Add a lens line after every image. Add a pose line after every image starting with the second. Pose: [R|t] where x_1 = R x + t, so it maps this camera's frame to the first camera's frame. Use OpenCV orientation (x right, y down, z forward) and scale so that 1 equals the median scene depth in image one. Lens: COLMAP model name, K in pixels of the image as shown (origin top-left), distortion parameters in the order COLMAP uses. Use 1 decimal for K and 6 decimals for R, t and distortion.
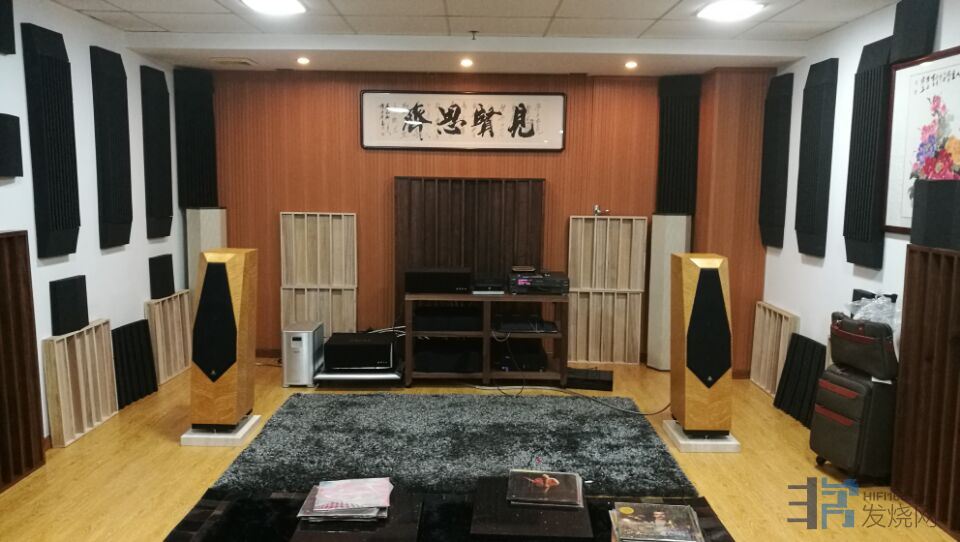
lens RADIAL K [[709.5, 0, 480.0], [0, 709.5, 271.0], [0, 0, 1]] dist [0.000942, 0.073582]
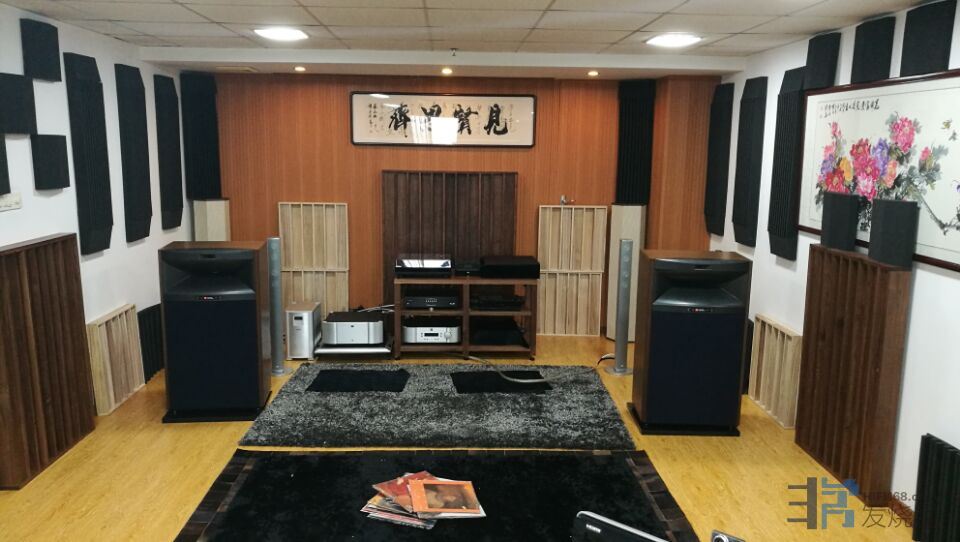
lens RADIAL K [[709.5, 0, 480.0], [0, 709.5, 271.0], [0, 0, 1]] dist [0.000942, 0.073582]
pose [[0.999309, -0.004676, 0.036878, -0.008984], [0.002669, 0.998521, 0.054309, -0.036322], [-0.037077, -0.054173, 0.997843, -0.124255]]
